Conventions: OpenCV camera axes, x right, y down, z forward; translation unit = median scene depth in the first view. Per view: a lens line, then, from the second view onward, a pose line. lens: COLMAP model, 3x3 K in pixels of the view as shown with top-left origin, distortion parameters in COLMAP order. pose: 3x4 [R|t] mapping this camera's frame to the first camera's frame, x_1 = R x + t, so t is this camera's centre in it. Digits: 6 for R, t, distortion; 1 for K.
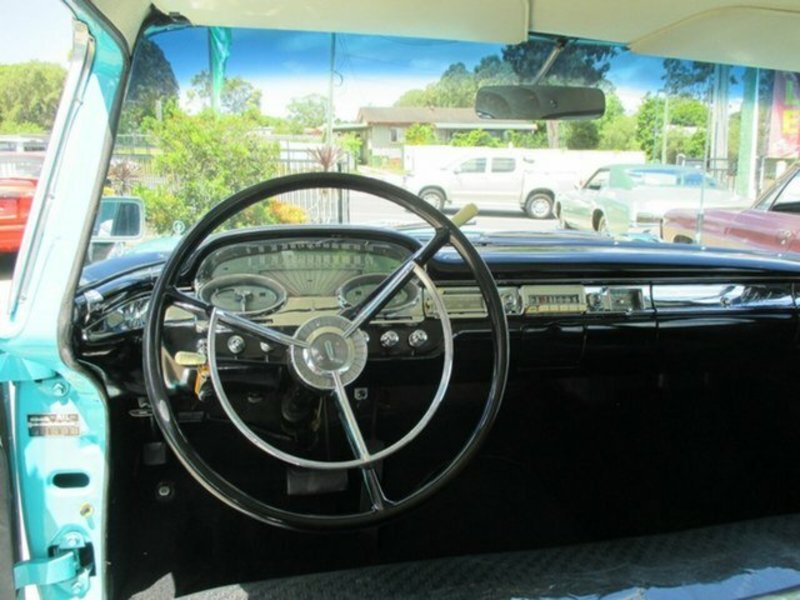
lens RADIAL K [[658.5, 0, 402.2], [0, 658.5, 294.5], [0, 0, 1]] dist [-0.030513, -0.013046]
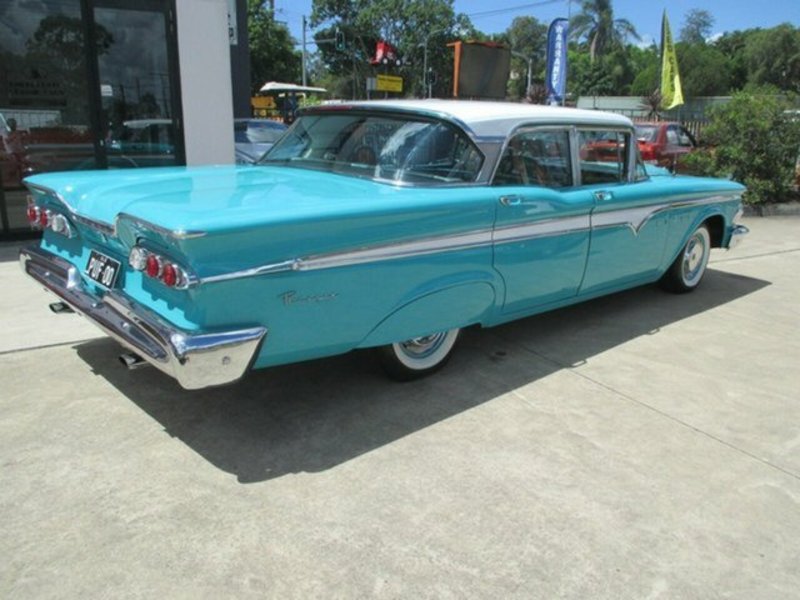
lens RADIAL K [[658.5, 0, 417.9], [0, 658.5, 299.4], [0, 0, 1]] dist [-0.030513, -0.013046]
pose [[0.523810, 0.222371, -0.822298, 0.487165], [-0.164003, 0.973592, 0.158814, 0.040945], [0.835898, 0.051671, 0.546447, -0.314540]]
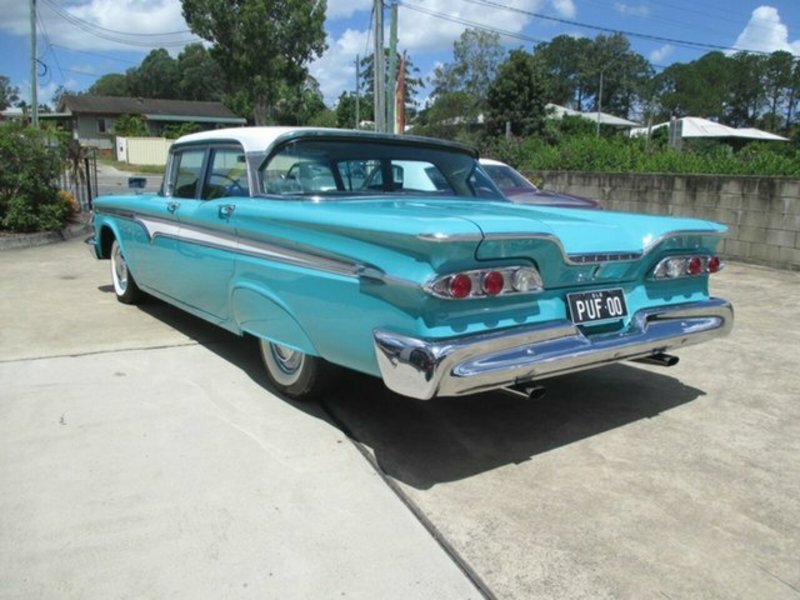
lens RADIAL K [[658.5, 0, 393.3], [0, 658.5, 305.7], [0, 0, 1]] dist [-0.030513, -0.013046]
pose [[0.917150, -0.073319, 0.391741, -0.098527], [0.061452, 0.997193, 0.042765, 0.086638], [-0.393777, -0.015149, 0.919081, -0.521568]]
